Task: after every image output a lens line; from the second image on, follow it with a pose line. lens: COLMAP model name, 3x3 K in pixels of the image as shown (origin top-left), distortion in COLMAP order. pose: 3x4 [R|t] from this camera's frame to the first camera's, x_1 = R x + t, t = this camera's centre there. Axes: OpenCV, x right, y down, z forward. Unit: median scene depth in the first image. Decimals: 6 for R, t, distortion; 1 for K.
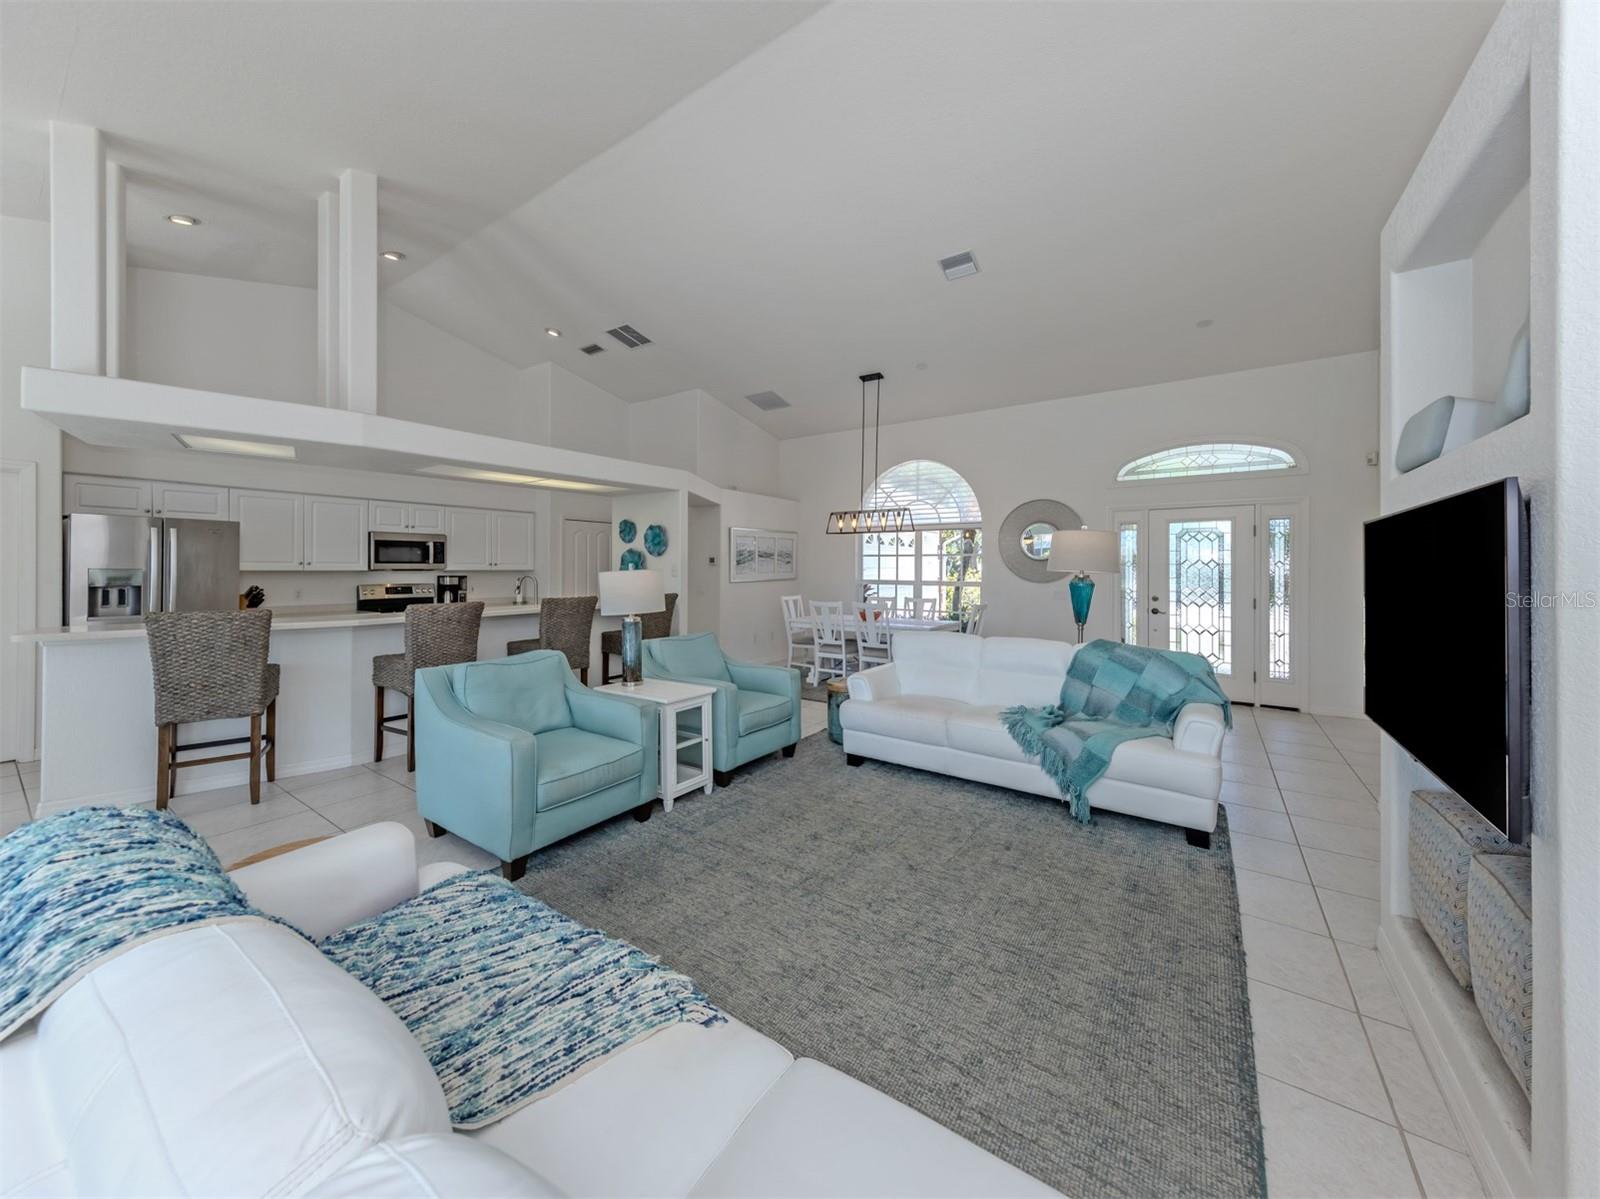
lens RADIAL K [[590.7, 0, 805.7], [0, 590.7, 557.4], [0, 0, 1]] dist [0.005035, -0.000181]
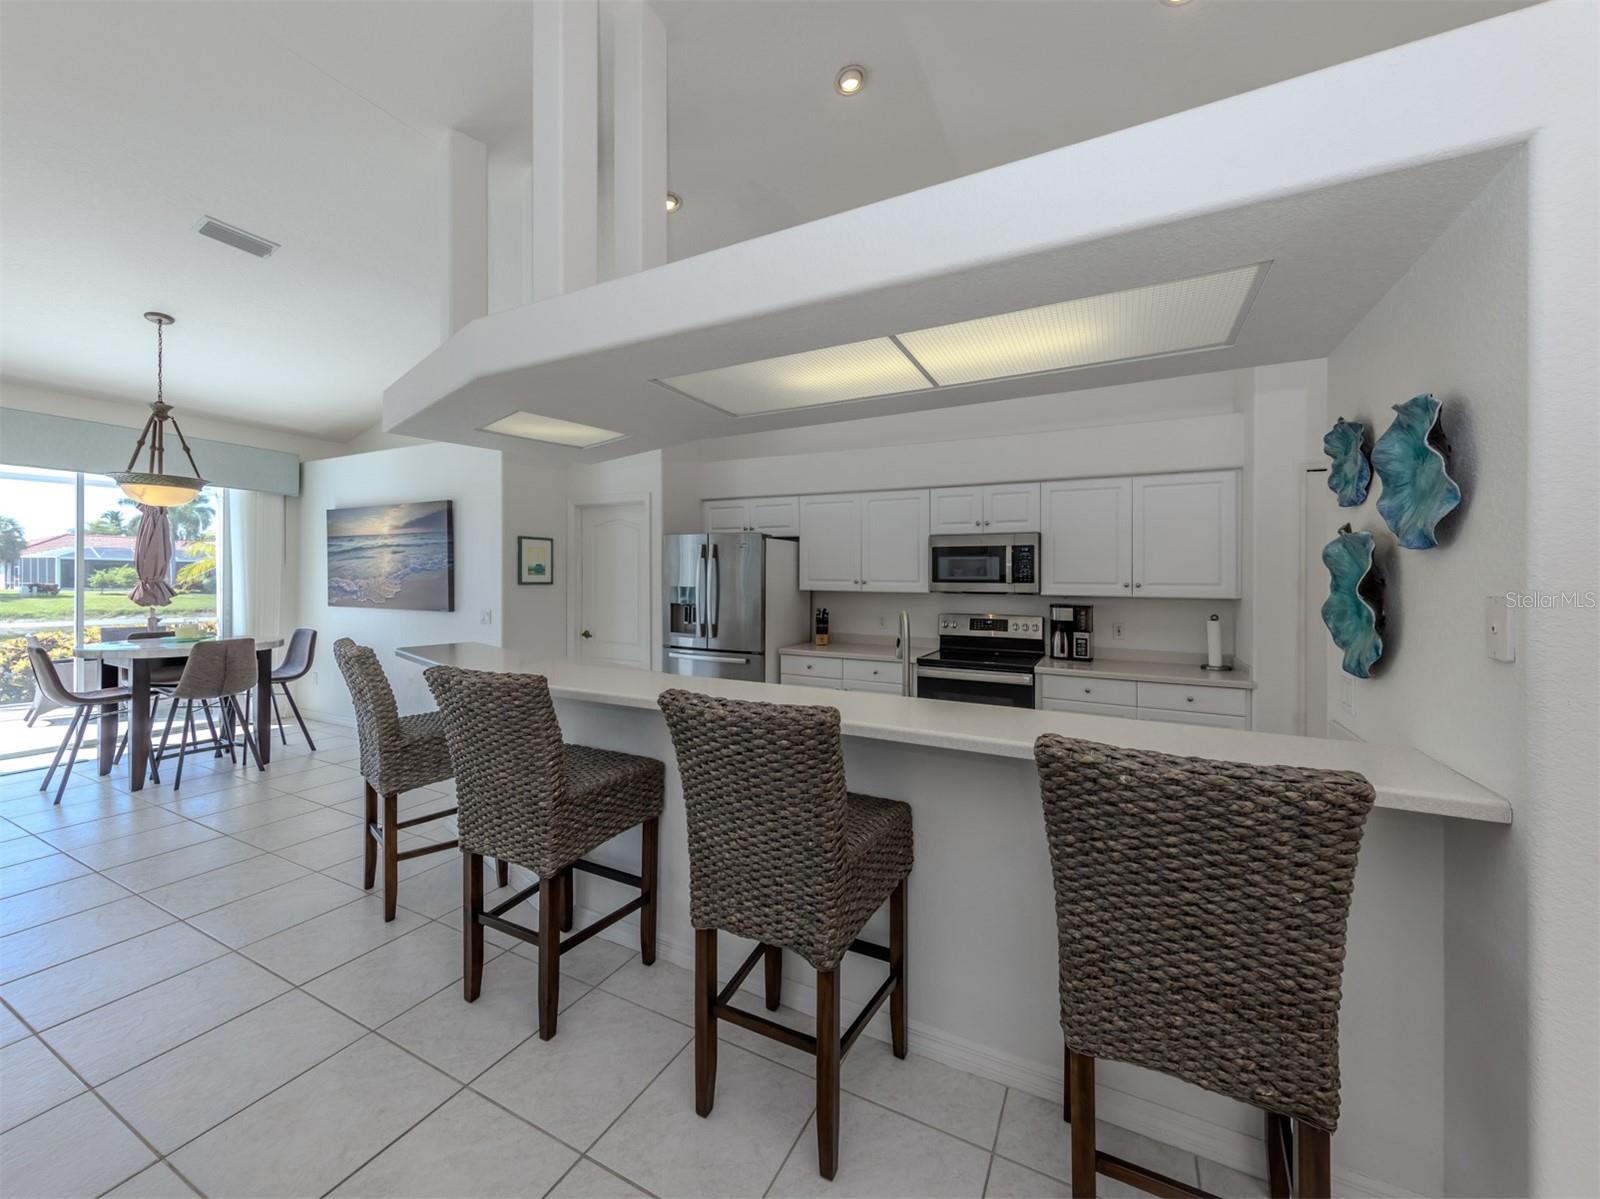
lens RADIAL K [[590.7, 0, 817.5], [0, 590.7, 584.5], [0, 0, 1]] dist [0.005035, -0.000181]
pose [[0.151729, 0.004454, -0.988412, -0.082227], [0.005729, 0.999969, 0.005385, 0.007957], [0.988405, -0.006479, 0.151699, 0.740582]]
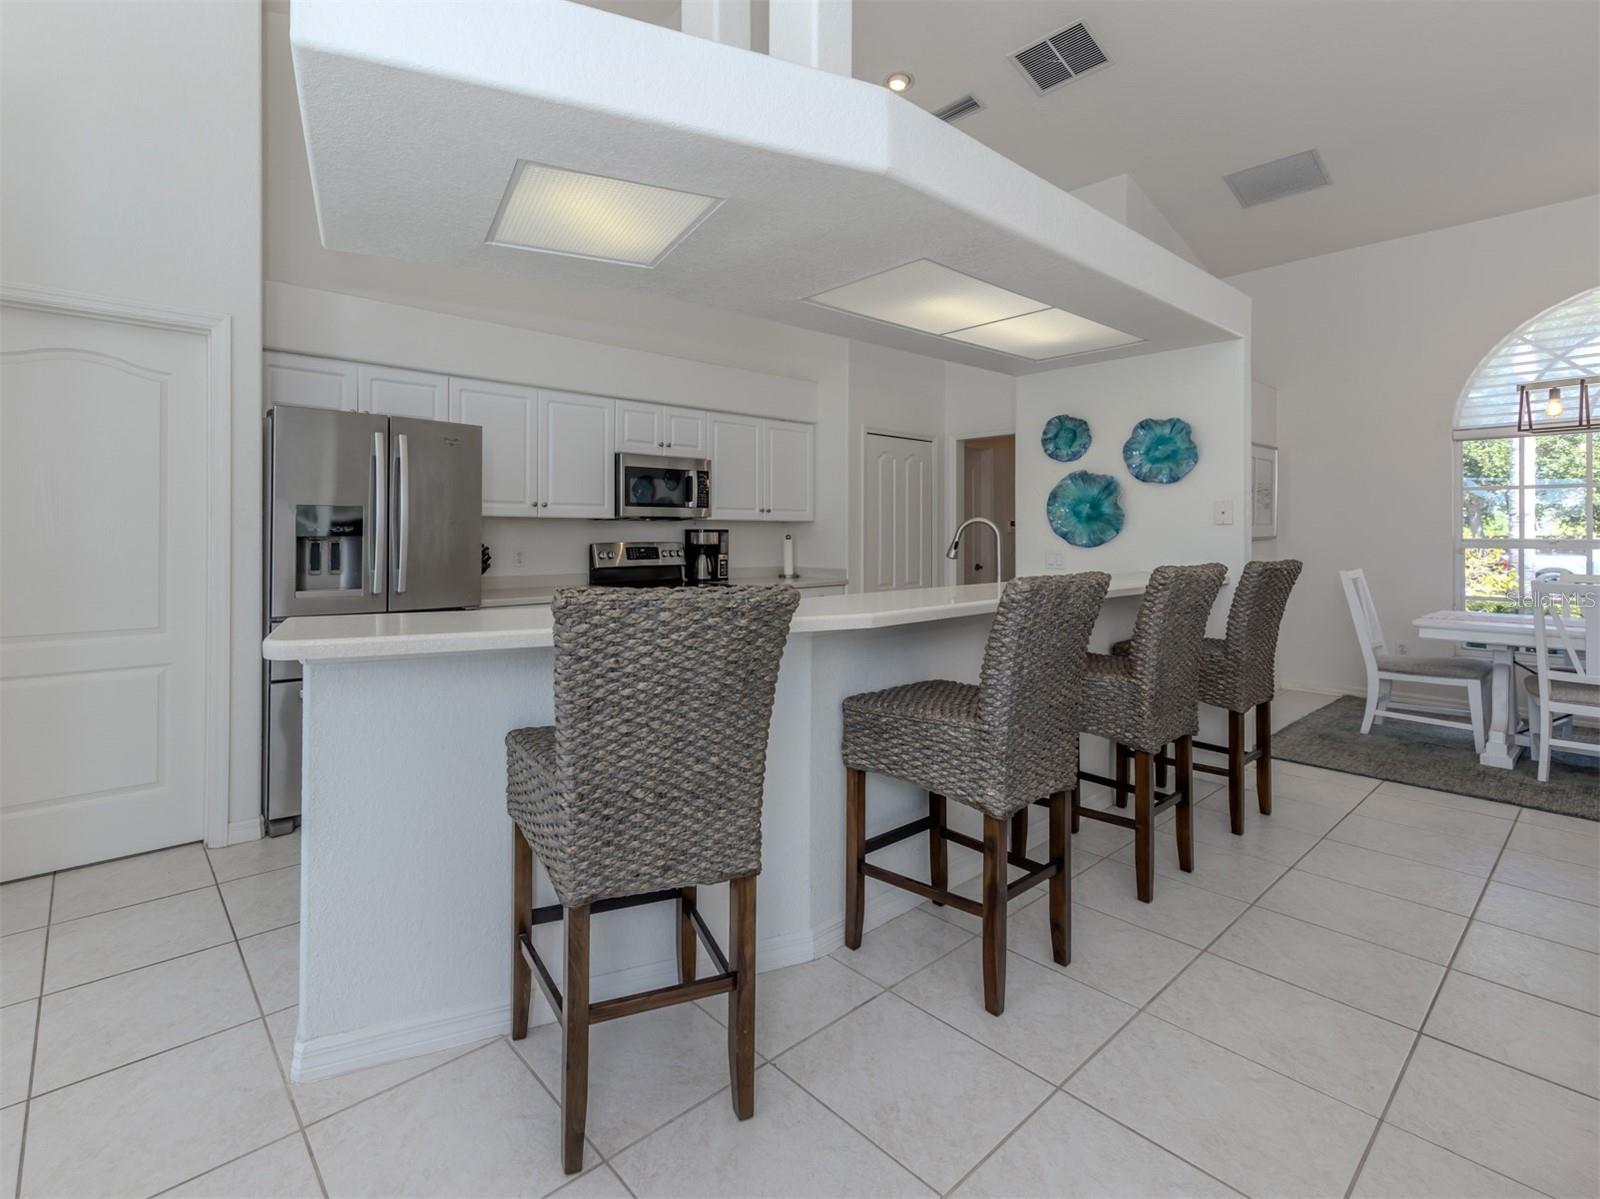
lens RADIAL K [[769.5, 0, 671.0], [0, 769.5, 521.8], [0, 0, 1]] dist [0.013347, -0.002792]
pose [[0.955782, -0.007326, -0.293985, -0.443182], [0.007557, 0.999971, -0.000352, 0.025480], [0.293979, -0.001885, 0.955810, 0.274941]]
